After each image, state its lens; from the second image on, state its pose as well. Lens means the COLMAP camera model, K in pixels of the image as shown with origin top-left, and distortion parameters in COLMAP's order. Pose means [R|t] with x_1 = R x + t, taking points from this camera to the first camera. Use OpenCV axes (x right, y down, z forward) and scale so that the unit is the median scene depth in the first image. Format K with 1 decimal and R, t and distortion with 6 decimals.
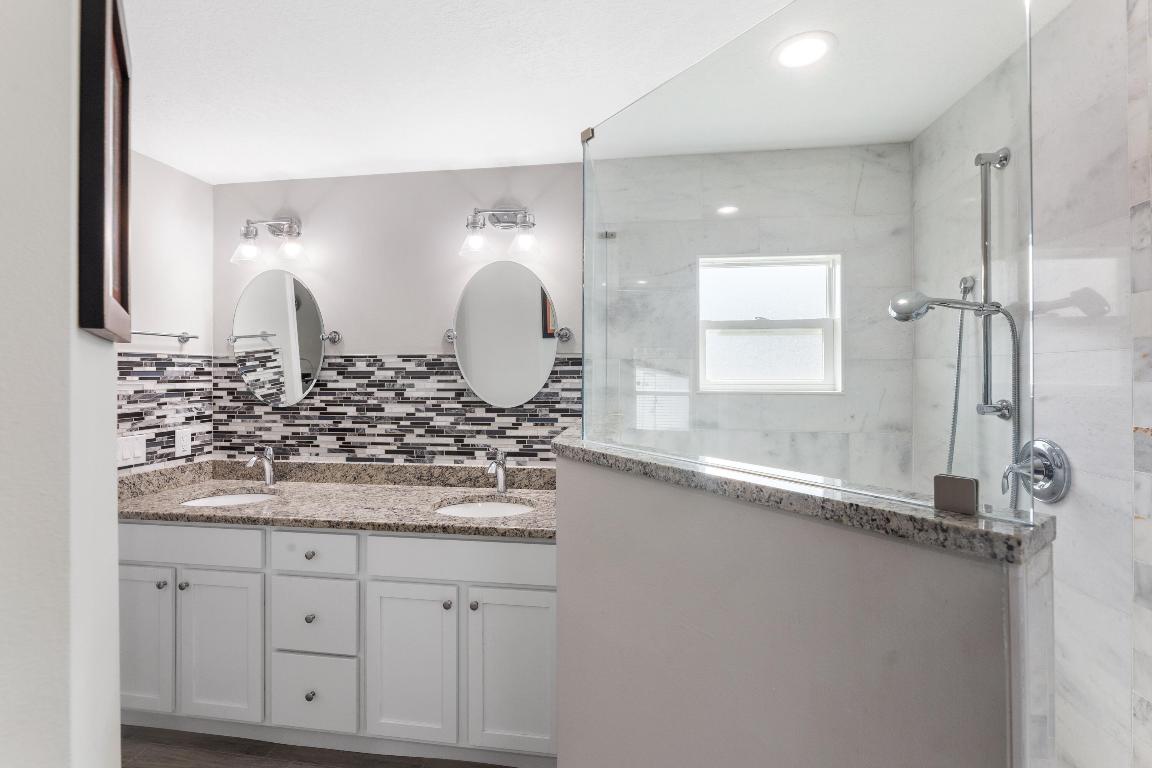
lens RADIAL K [[503.0, 0, 576.5], [0, 503.0, 374.5], [0, 0, 1]] dist [-0.003616, -0.000252]
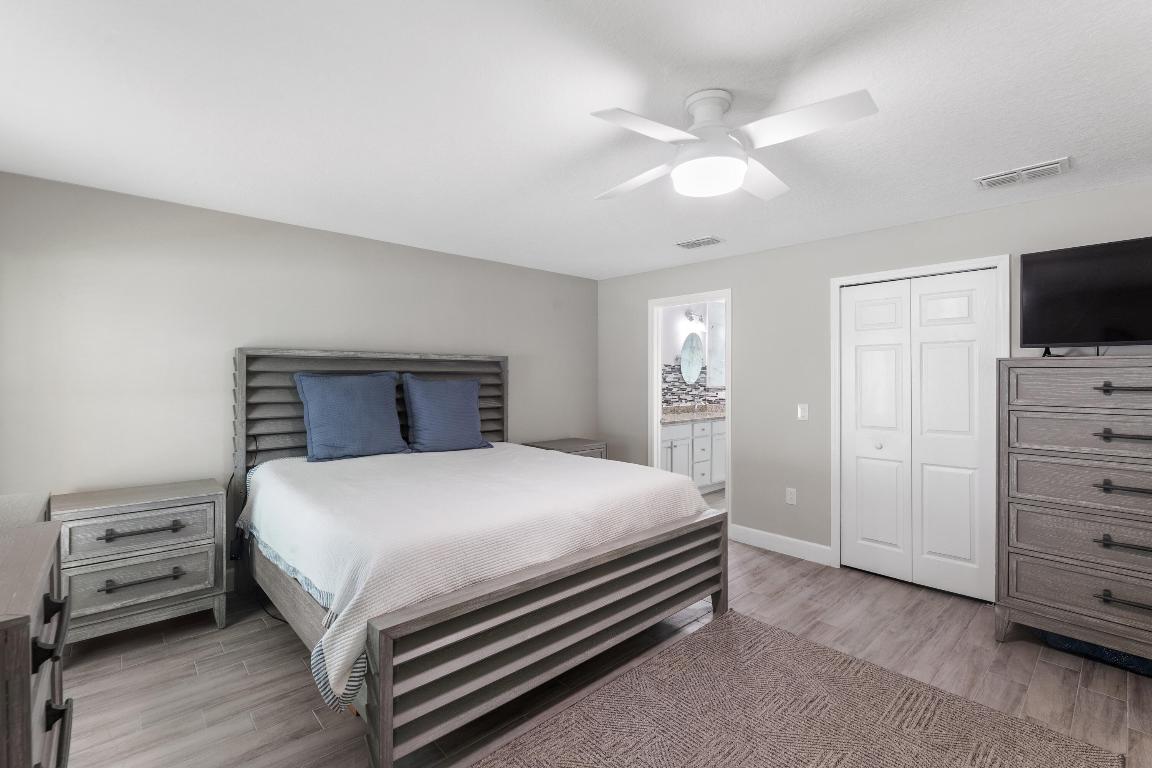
lens RADIAL K [[503.0, 0, 576.3], [0, 503.0, 378.5], [0, 0, 1]] dist [-0.003616, -0.000252]
pose [[0.625715, 0.000283, 0.780052, -2.650459], [-0.009339, 0.999931, 0.007129, 0.018930], [-0.779996, -0.011745, 0.625674, -0.259673]]
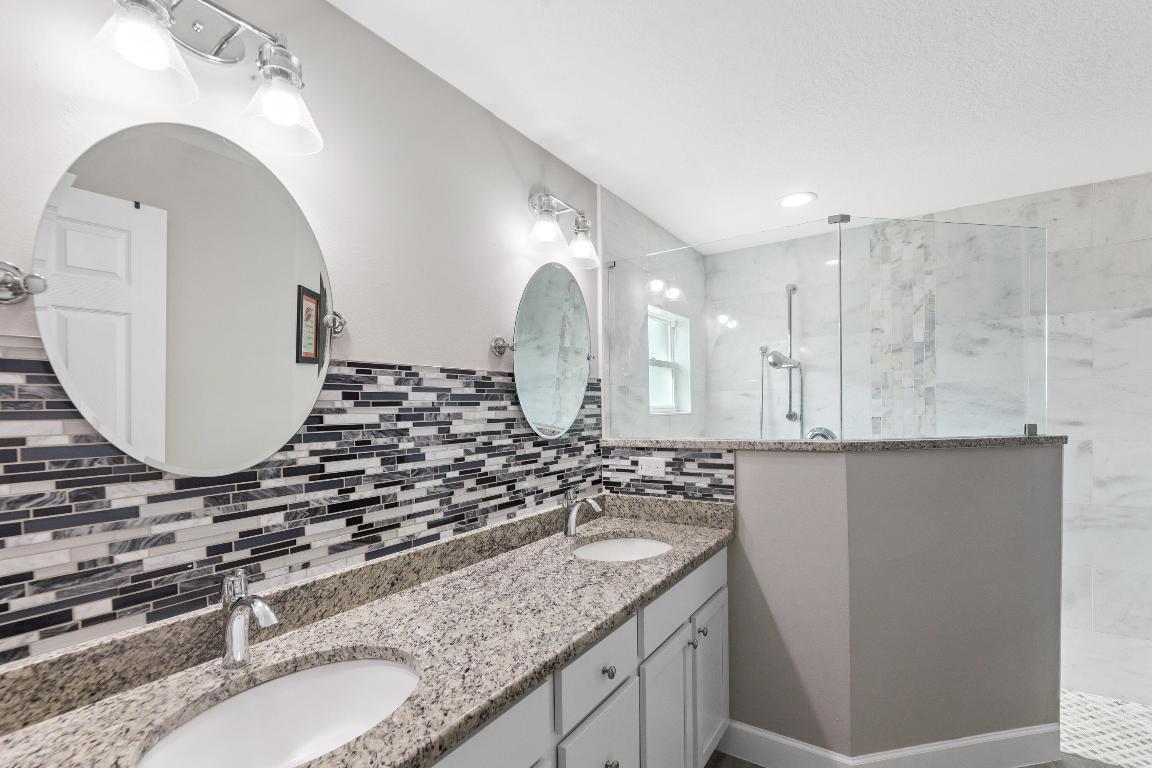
lens RADIAL K [[503.0, 0, 564.5], [0, 503.0, 425.4], [0, 0, 1]] dist [-0.003616, -0.000252]
pose [[0.449997, -0.036332, 0.892291, -0.851243], [0.021266, 0.999325, 0.029965, 0.017812], [-0.892777, 0.005491, 0.450465, 0.580270]]
